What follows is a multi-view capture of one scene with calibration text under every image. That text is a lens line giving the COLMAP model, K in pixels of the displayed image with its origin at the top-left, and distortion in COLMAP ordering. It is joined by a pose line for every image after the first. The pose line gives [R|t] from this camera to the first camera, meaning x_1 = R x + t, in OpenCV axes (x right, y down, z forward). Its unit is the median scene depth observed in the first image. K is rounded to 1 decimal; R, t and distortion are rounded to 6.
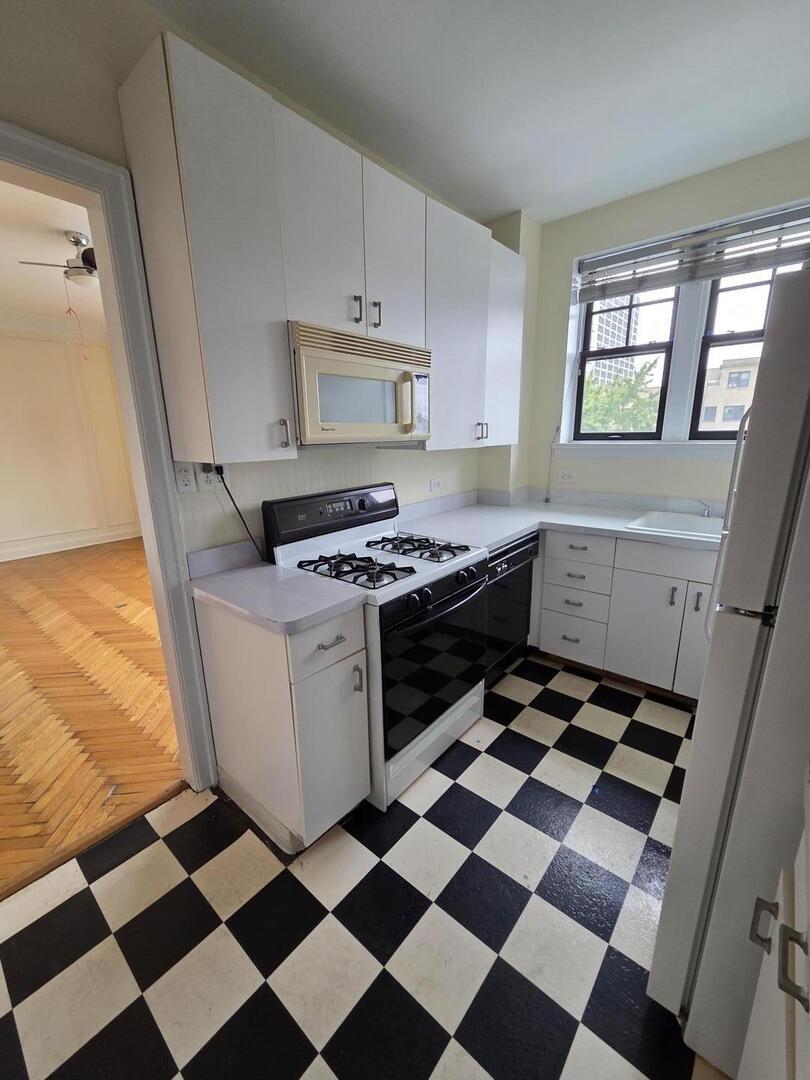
lens RADIAL K [[441.0, 0, 405.7], [0, 441.0, 545.9], [0, 0, 1]] dist [0.001806, 0.000793]
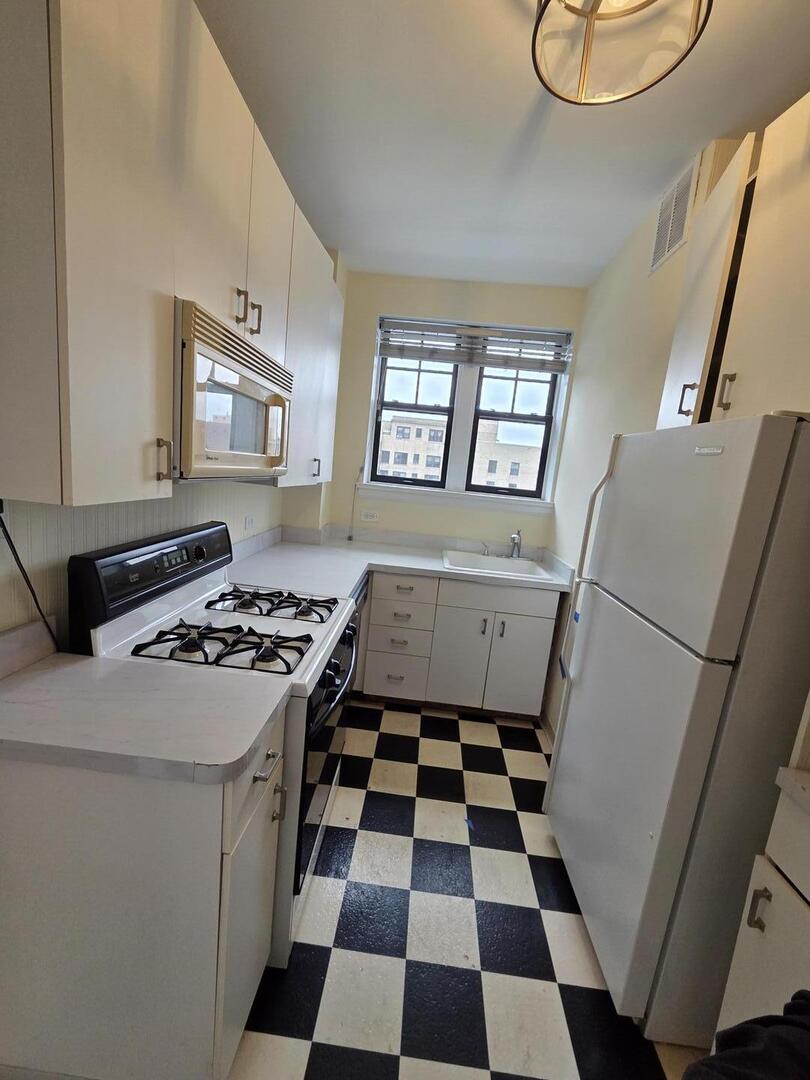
lens RADIAL K [[441.0, 0, 402.0], [0, 441.0, 542.4], [0, 0, 1]] dist [0.001806, 0.000793]
pose [[0.799919, -0.001558, 0.600106, -0.239795], [0.037319, 0.998190, -0.047153, -0.054534], [-0.598947, 0.060114, 0.798529, 0.167217]]
